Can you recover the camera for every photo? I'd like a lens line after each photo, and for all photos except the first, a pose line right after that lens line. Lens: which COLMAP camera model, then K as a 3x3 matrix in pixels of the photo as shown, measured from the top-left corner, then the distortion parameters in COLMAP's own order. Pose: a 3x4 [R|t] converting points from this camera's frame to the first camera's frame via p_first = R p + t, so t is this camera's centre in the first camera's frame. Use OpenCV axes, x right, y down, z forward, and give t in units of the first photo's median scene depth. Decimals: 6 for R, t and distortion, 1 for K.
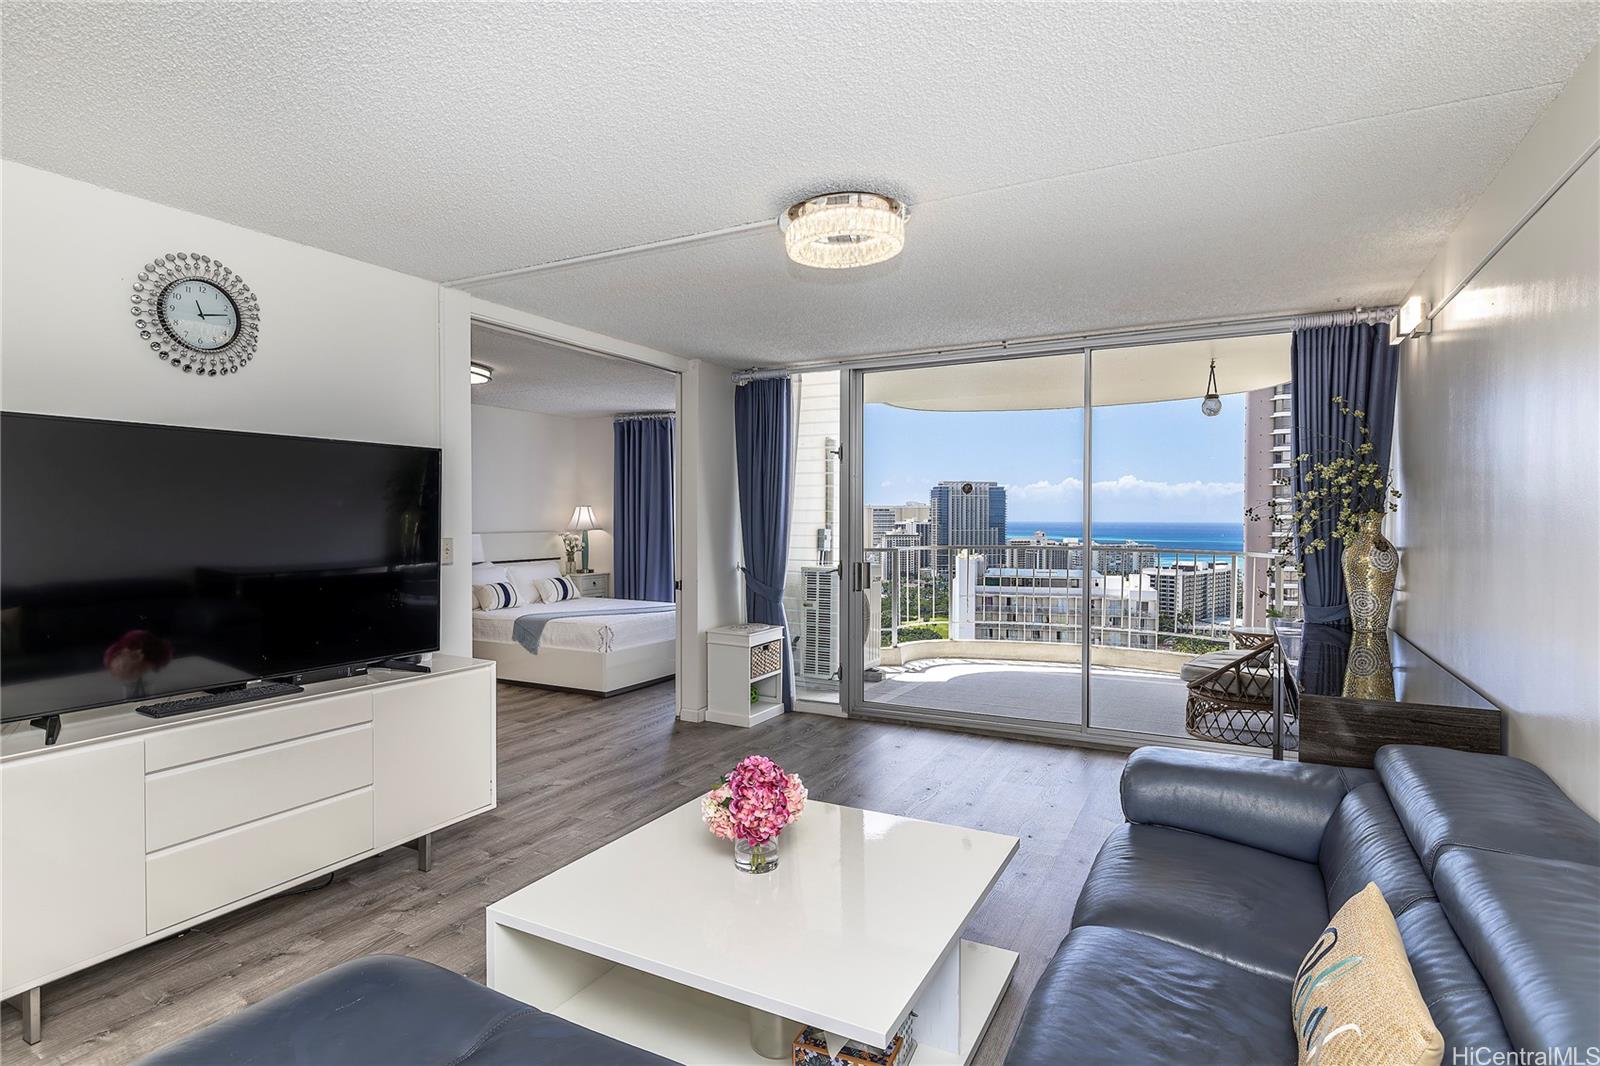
lens RADIAL K [[827.0, 0, 800.0], [0, 827.0, 533.0], [0, 0, 1]] dist [-0.010654, -0.000305]
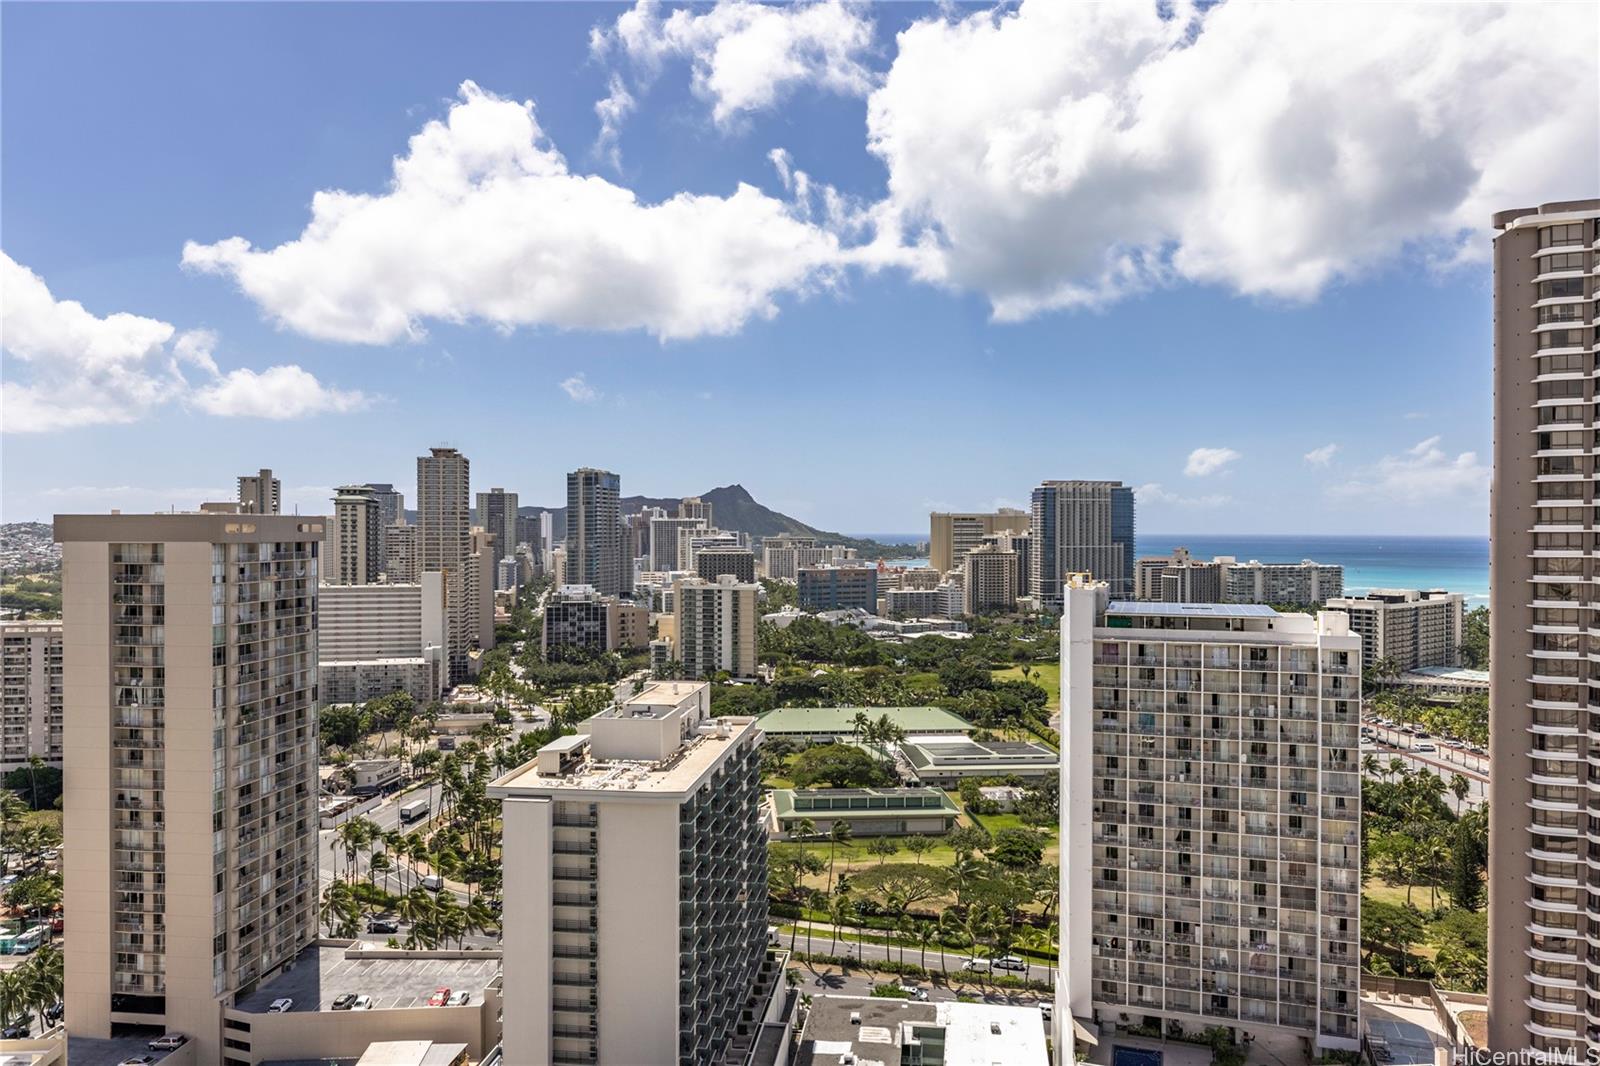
lens RADIAL K [[1078.0, 0, 800.0], [0, 1078.0, 533.0], [0, 0, 1]] dist [0.003602, 0.002248]
pose [[0.998449, -0.001466, -0.055646, 0.031954], [0.000600, 0.999878, -0.015577, -0.004237], [0.055663, 0.015519, 0.998329, 0.152949]]
